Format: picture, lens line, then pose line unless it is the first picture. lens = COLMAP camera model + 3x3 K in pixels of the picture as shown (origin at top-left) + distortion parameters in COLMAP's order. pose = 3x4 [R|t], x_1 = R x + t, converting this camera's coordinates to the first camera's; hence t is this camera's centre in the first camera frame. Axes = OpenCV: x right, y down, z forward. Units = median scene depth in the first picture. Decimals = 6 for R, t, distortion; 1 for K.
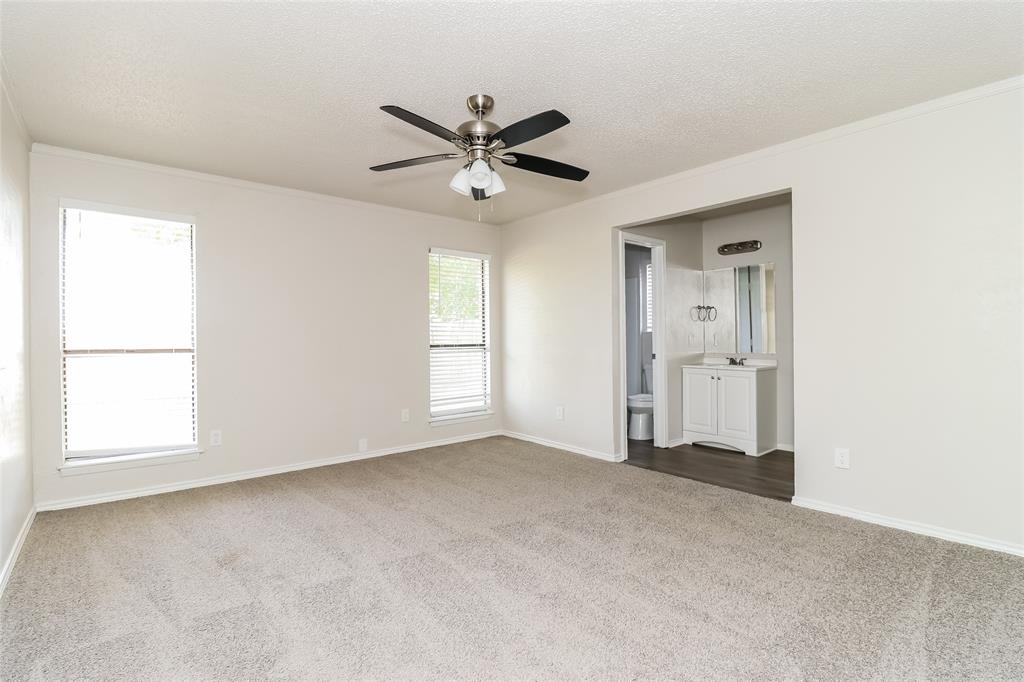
lens RADIAL K [[478.7, 0, 505.1], [0, 478.7, 340.2], [0, 0, 1]] dist [0.003983, -0.008901]
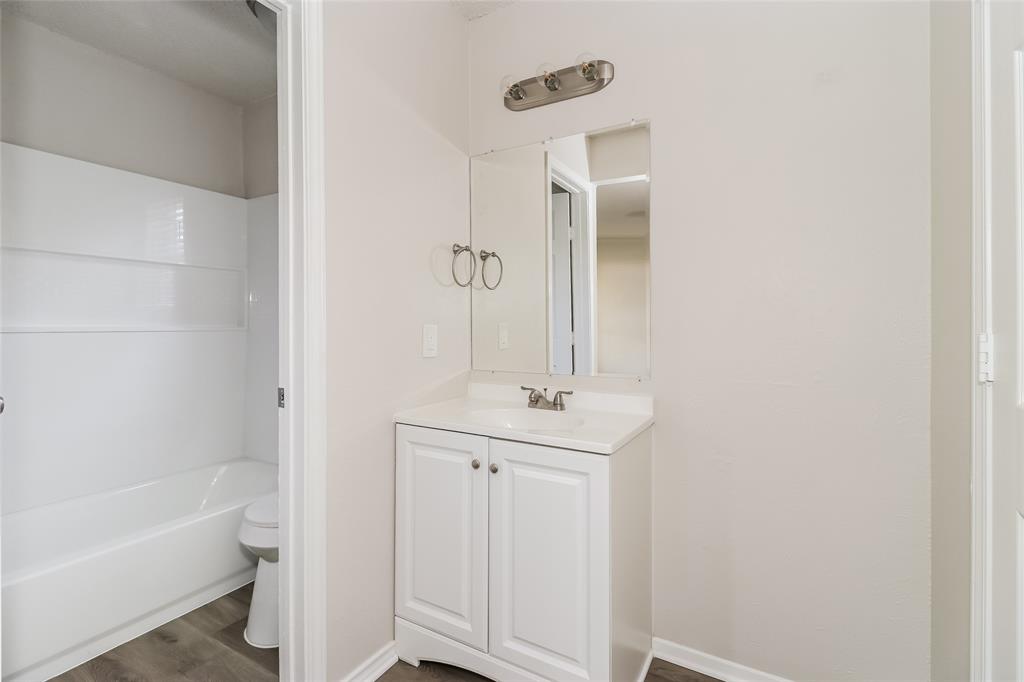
lens RADIAL K [[478.7, 0, 505.1], [0, 478.7, 340.2], [0, 0, 1]] dist [0.003983, -0.008901]
pose [[0.932018, -0.001651, 0.362408, 0.326097], [-0.008864, 0.999587, 0.027350, -0.009238], [-0.362303, -0.028703, 0.931618, 0.681712]]
